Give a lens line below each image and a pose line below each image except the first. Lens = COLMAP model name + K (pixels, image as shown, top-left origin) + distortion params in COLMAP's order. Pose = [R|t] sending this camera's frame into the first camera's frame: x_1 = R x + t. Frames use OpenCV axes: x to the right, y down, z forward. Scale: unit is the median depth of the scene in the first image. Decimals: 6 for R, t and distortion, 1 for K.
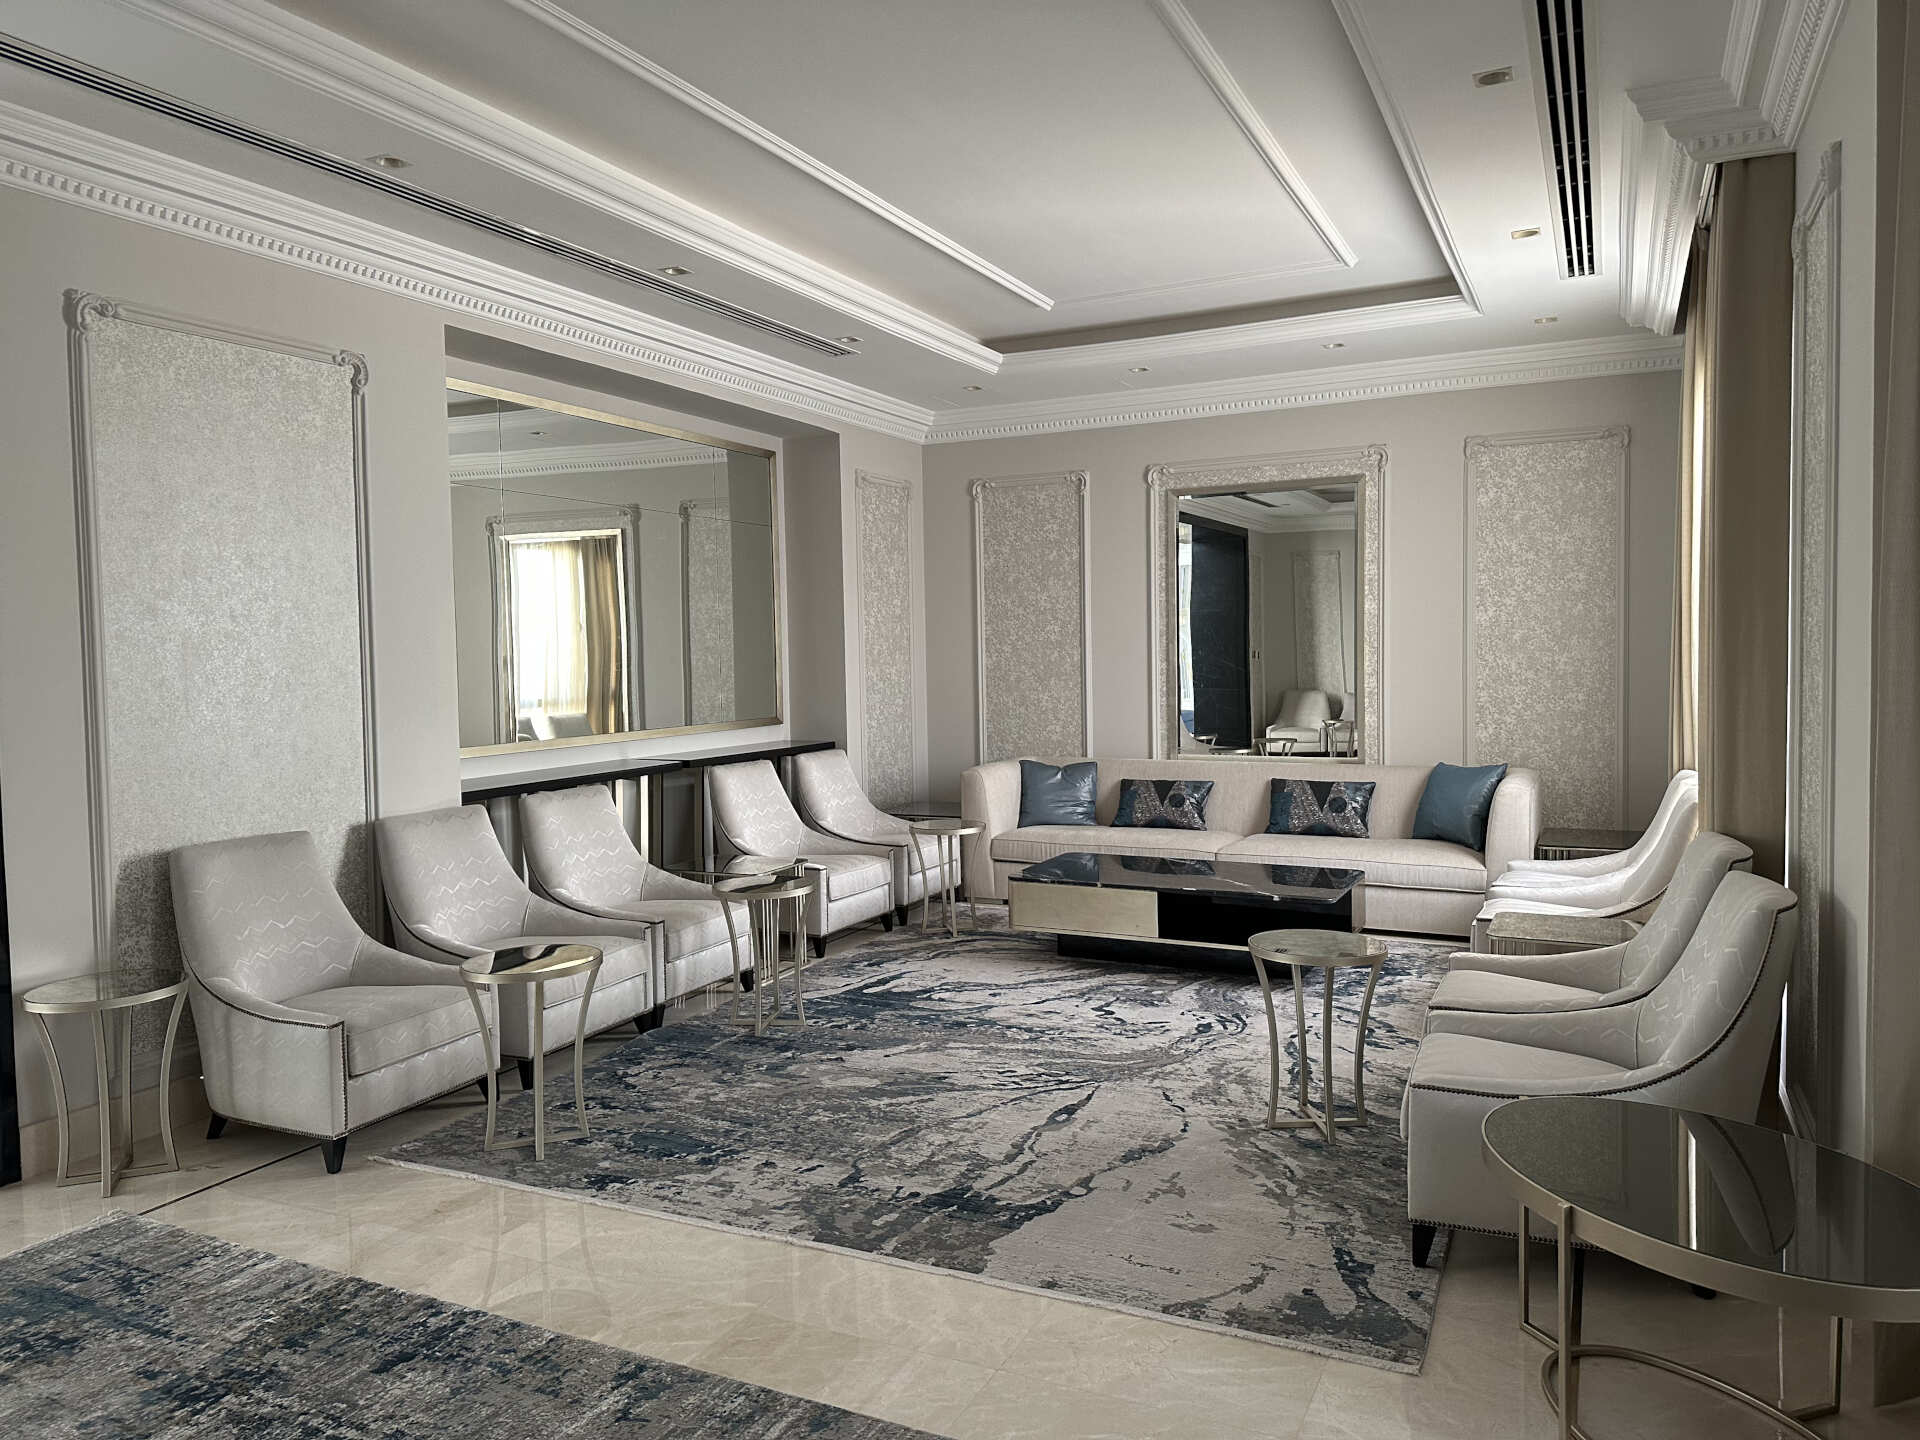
lens RADIAL K [[1327.3, 0, 960.0], [0, 1327.3, 720.0], [0, 0, 1]] dist [0.001356, -0.003237]
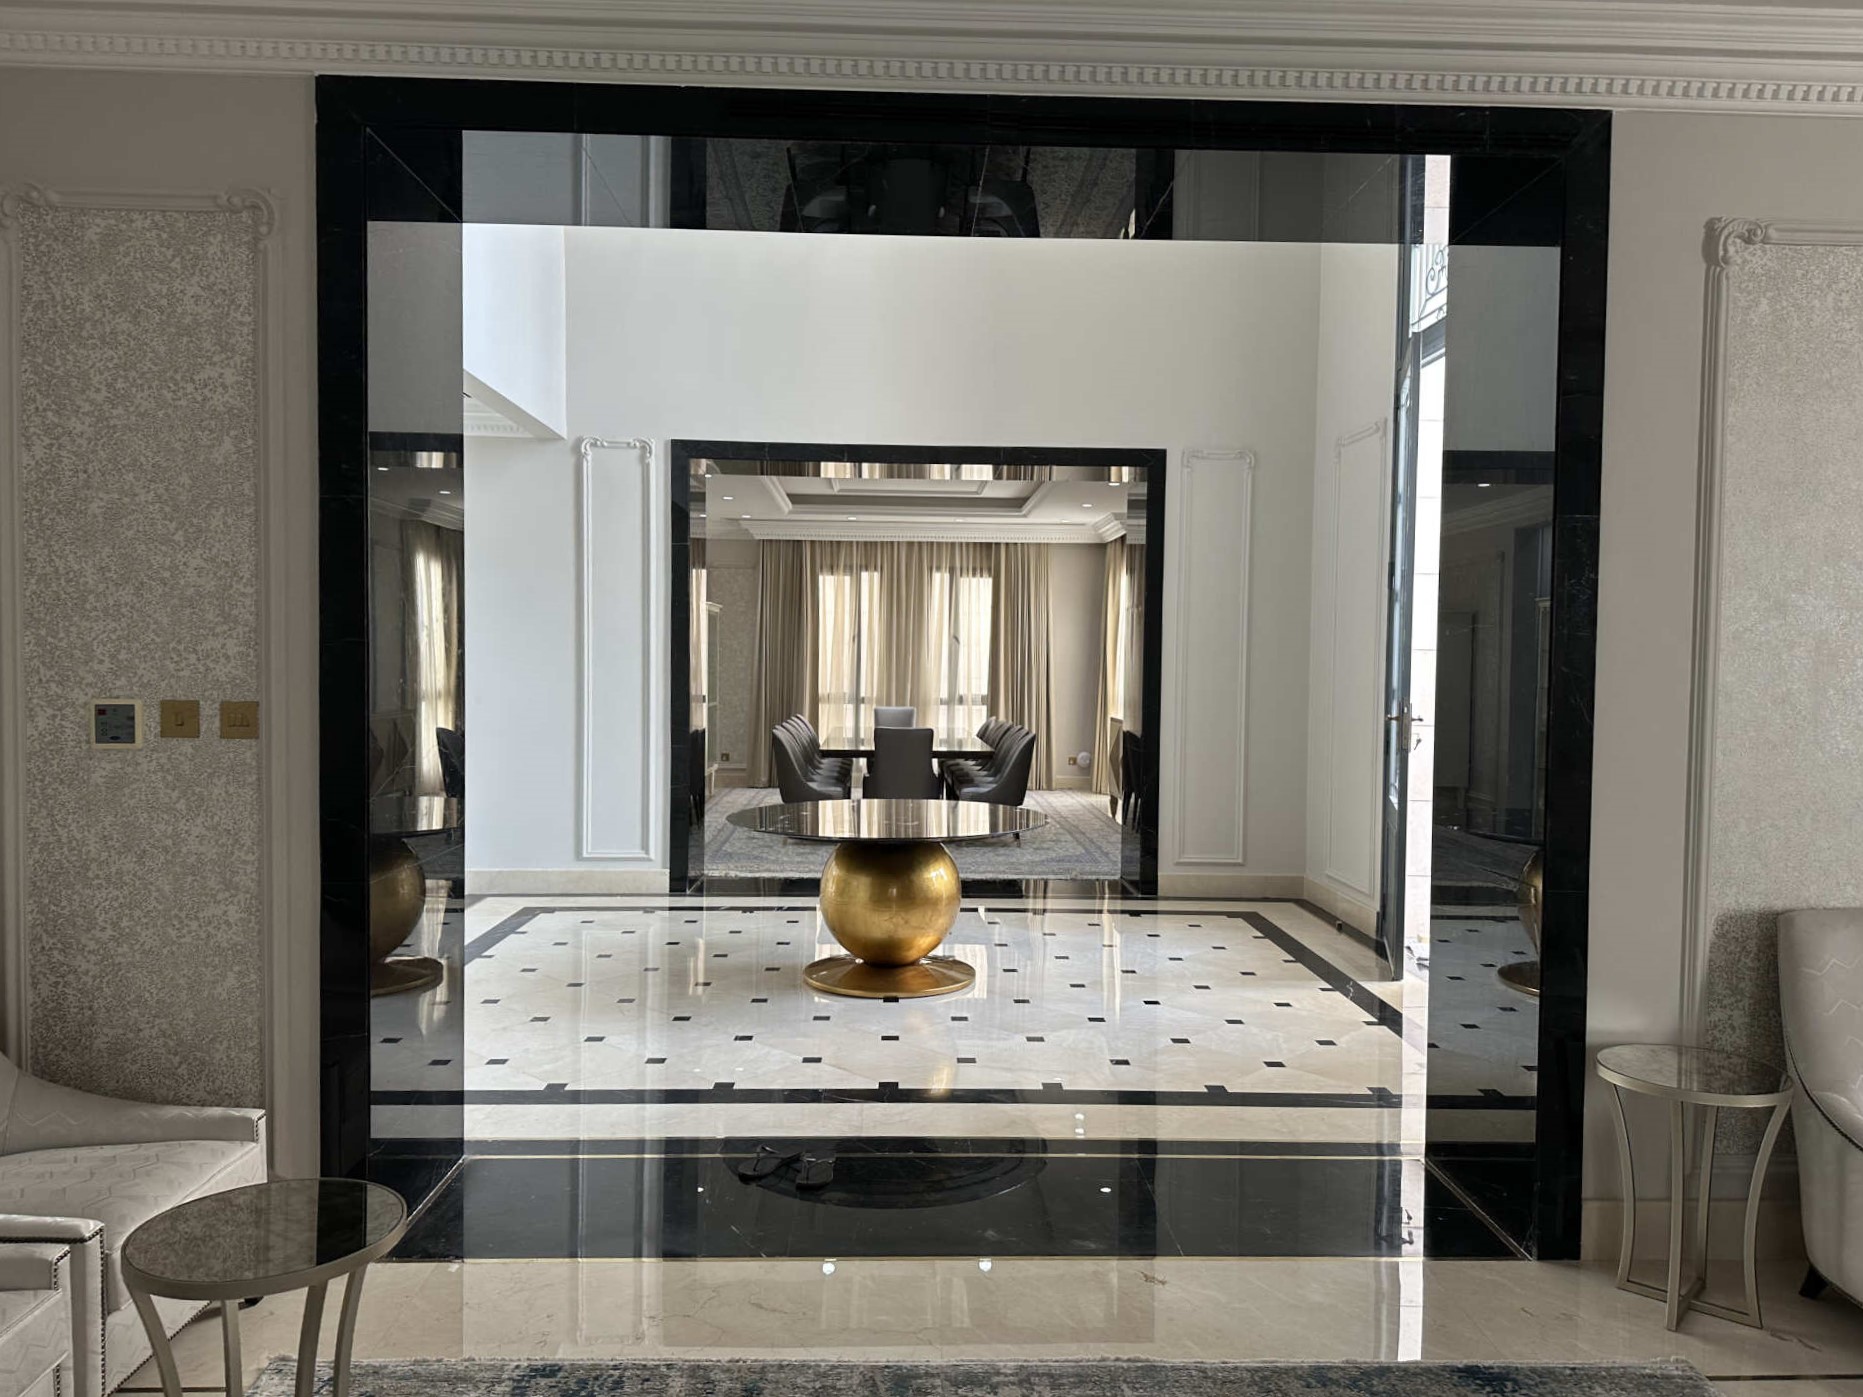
lens RADIAL K [[1412.4, 0, 931.5], [0, 1412.4, 698.5], [0, 0, 1]] dist [0.003651, 0.005864]
pose [[0.472817, 0.048525, -0.879823, -0.103893], [-0.066089, 0.997623, 0.019506, -0.010807], [0.878679, 0.048924, 0.474900, 0.158406]]
